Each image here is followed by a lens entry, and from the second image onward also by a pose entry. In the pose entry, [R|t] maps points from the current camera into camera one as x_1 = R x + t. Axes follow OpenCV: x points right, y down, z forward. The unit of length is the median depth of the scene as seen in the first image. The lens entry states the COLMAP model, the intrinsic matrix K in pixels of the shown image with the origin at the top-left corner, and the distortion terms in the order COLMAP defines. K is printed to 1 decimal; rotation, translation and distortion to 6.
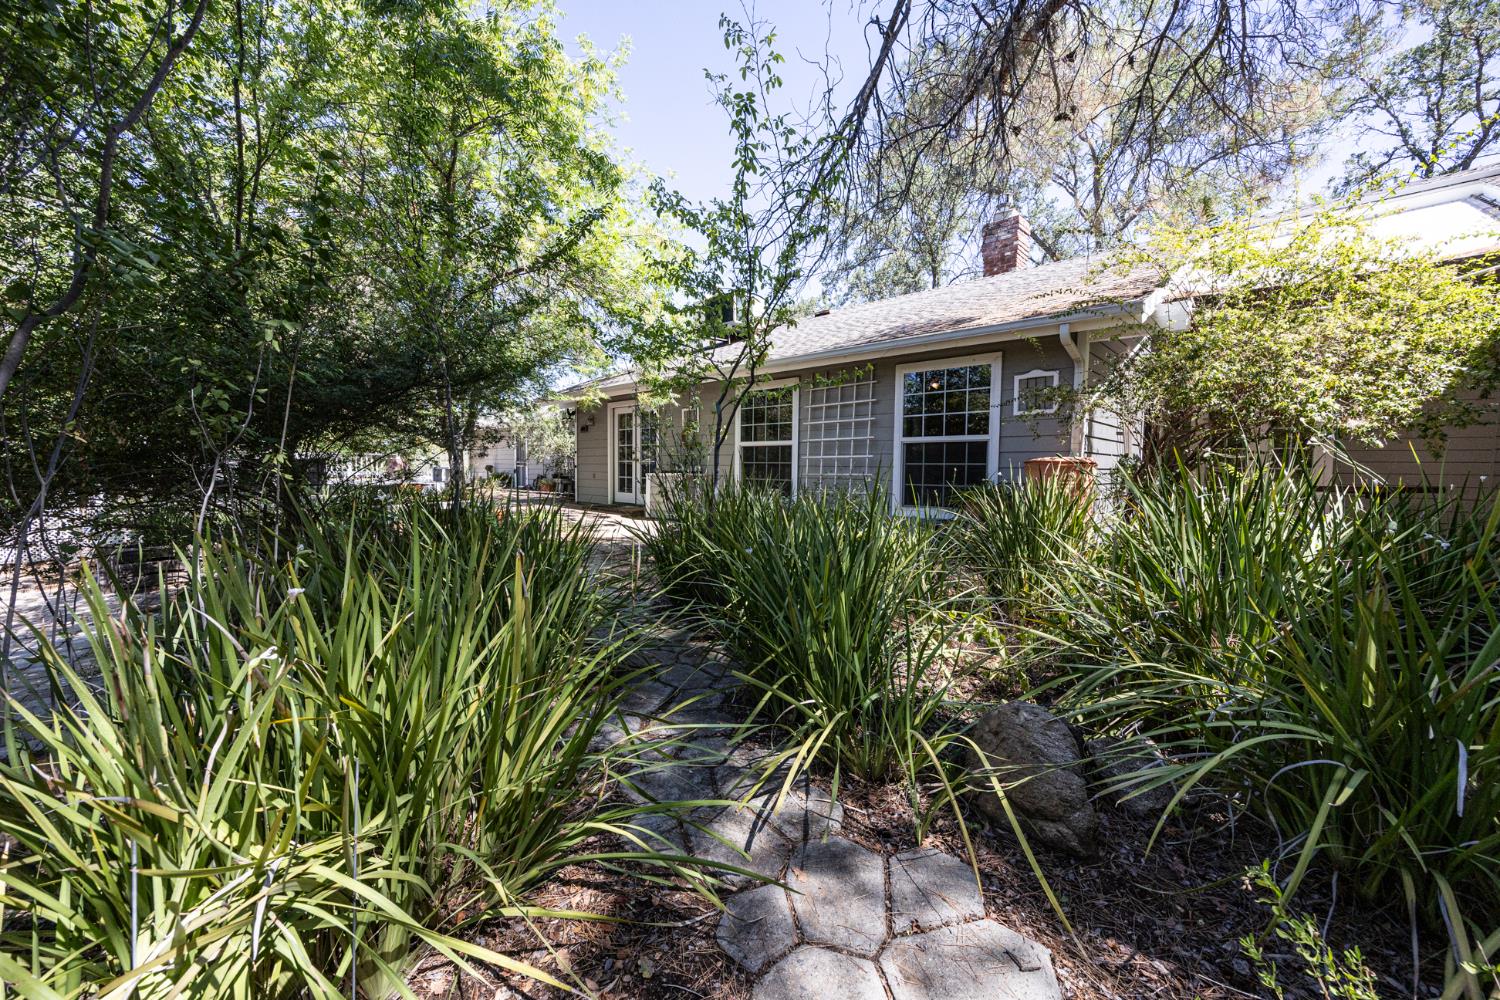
lens RADIAL K [[564.1, 0, 755.3], [0, 564.1, 498.1], [0, 0, 1]] dist [-0.001997, -0.000042]
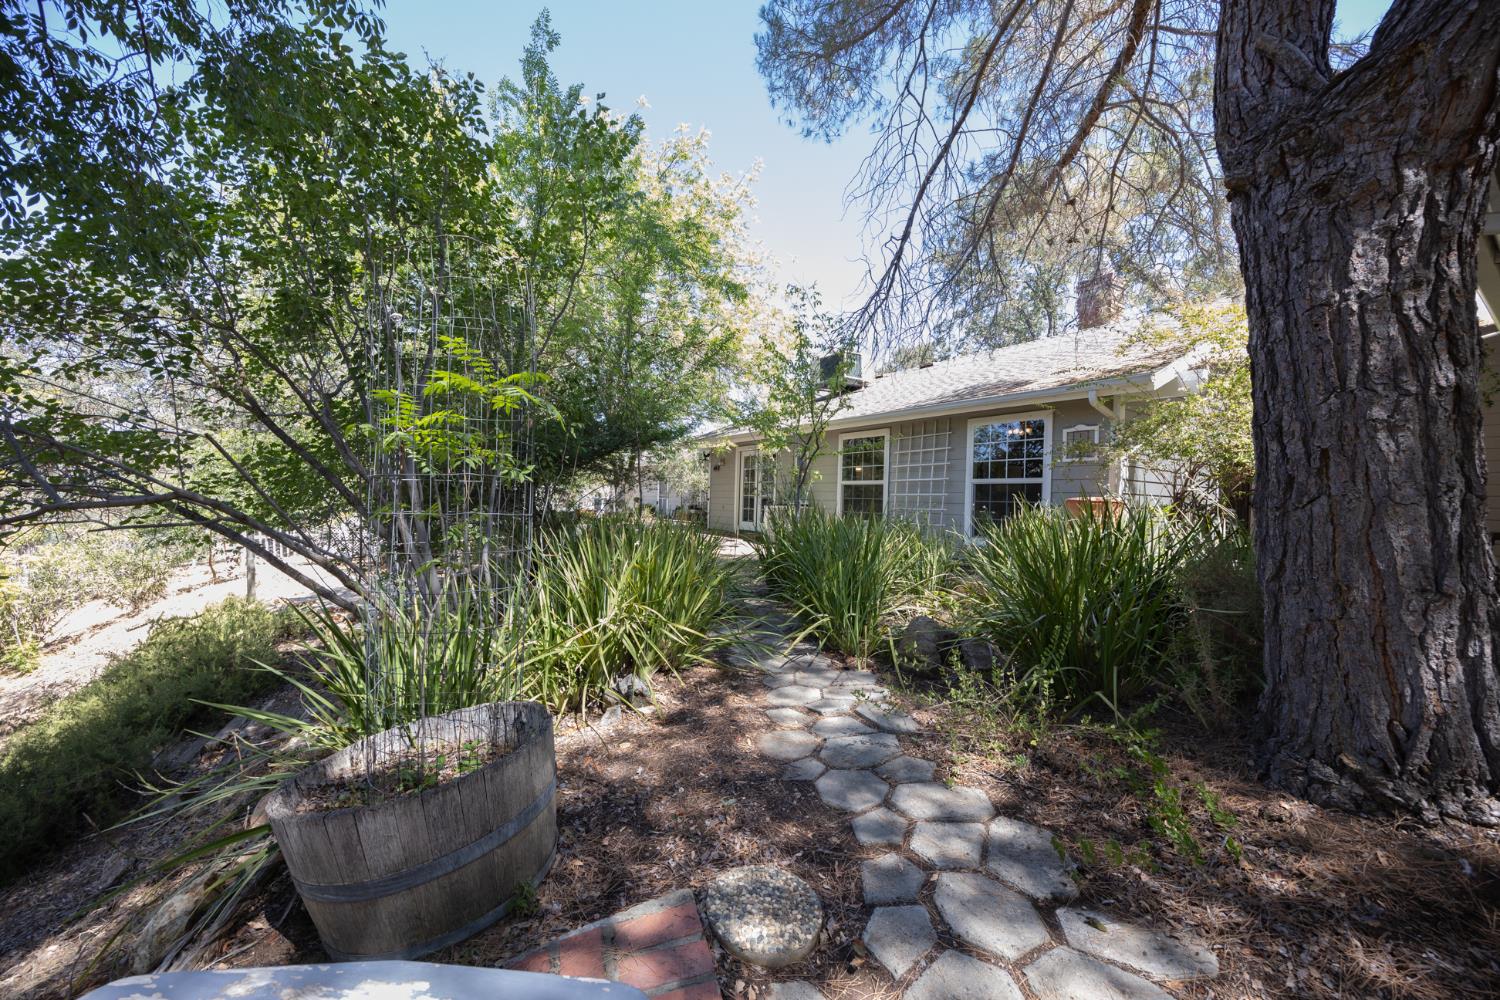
lens RADIAL K [[564.1, 0, 749.5], [0, 564.1, 498.4], [0, 0, 1]] dist [-0.001997, -0.000042]
pose [[0.973061, 0.017822, -0.229858, 0.059453], [-0.032255, 0.997725, -0.059191, 0.014425], [0.228280, 0.065010, 0.971423, -0.204189]]
